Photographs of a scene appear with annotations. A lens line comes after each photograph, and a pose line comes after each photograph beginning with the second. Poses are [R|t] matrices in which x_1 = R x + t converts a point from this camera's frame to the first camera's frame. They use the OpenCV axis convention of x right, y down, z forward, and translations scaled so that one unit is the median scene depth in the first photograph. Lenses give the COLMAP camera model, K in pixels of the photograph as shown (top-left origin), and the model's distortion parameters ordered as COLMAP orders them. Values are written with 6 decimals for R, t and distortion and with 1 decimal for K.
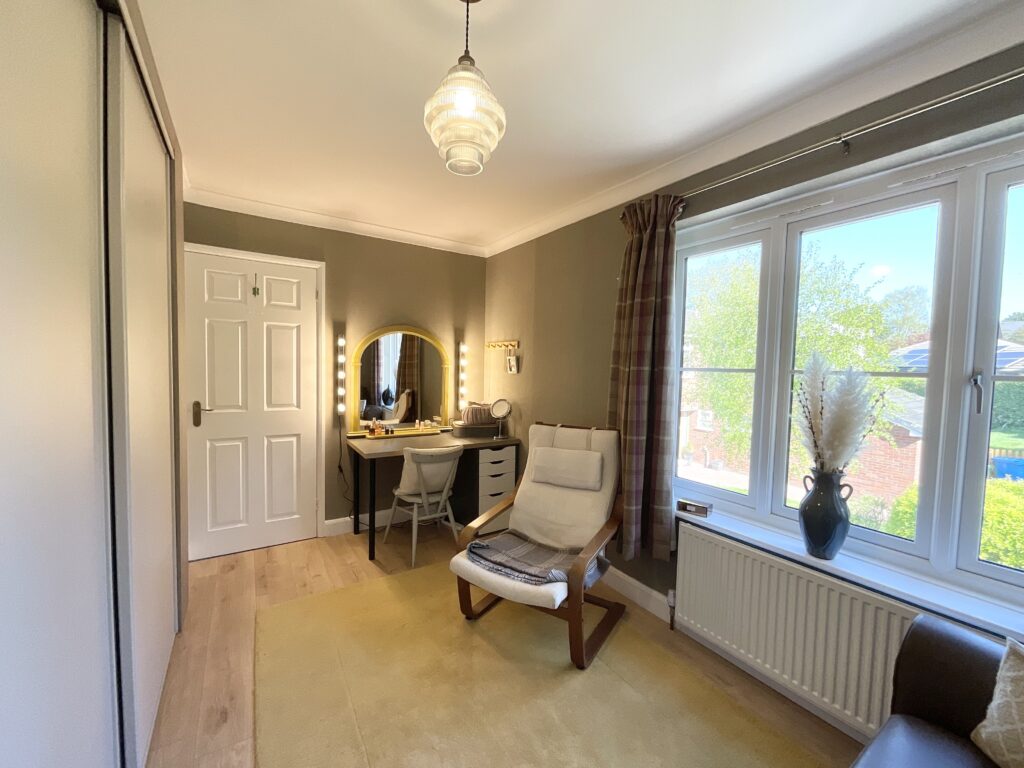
lens RADIAL K [[411.3, 0, 511.9], [0, 411.3, 385.9], [0, 0, 1]] dist [-0.000552, -0.000177]
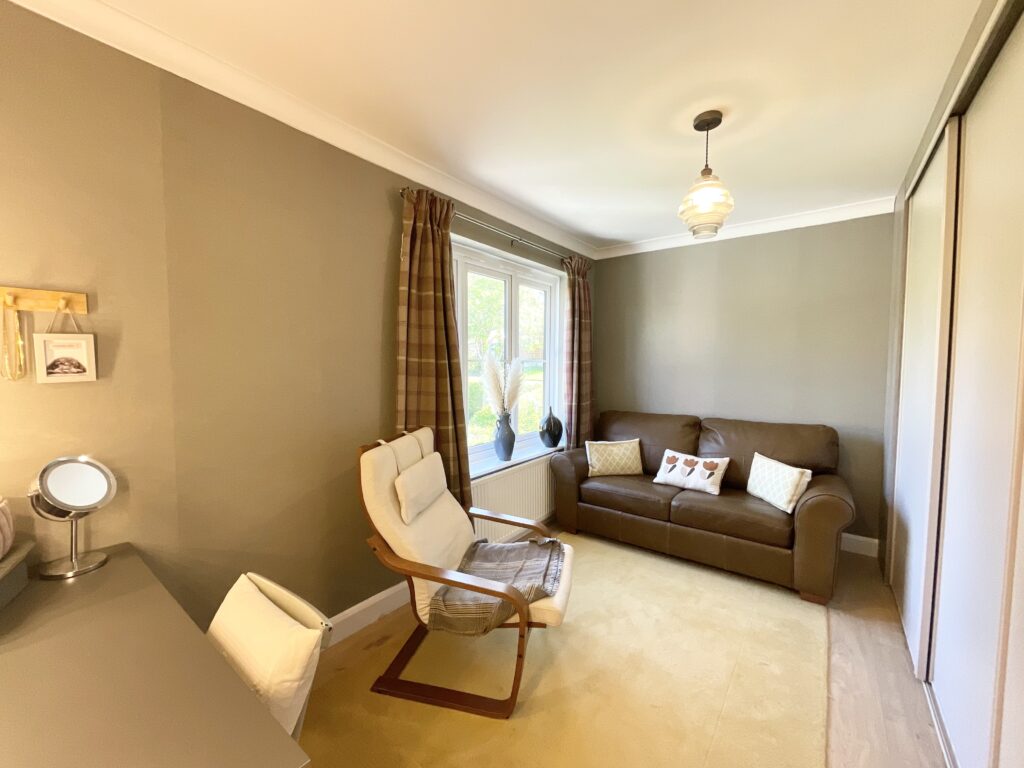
lens RADIAL K [[411.3, 0, 509.4], [0, 411.3, 382.6], [0, 0, 1]] dist [-0.000552, -0.000177]
pose [[-0.324134, -0.079796, 0.942640, -0.844187], [0.026678, 0.995269, 0.093424, -0.092298], [-0.945635, 0.055430, -0.320471, 1.351061]]
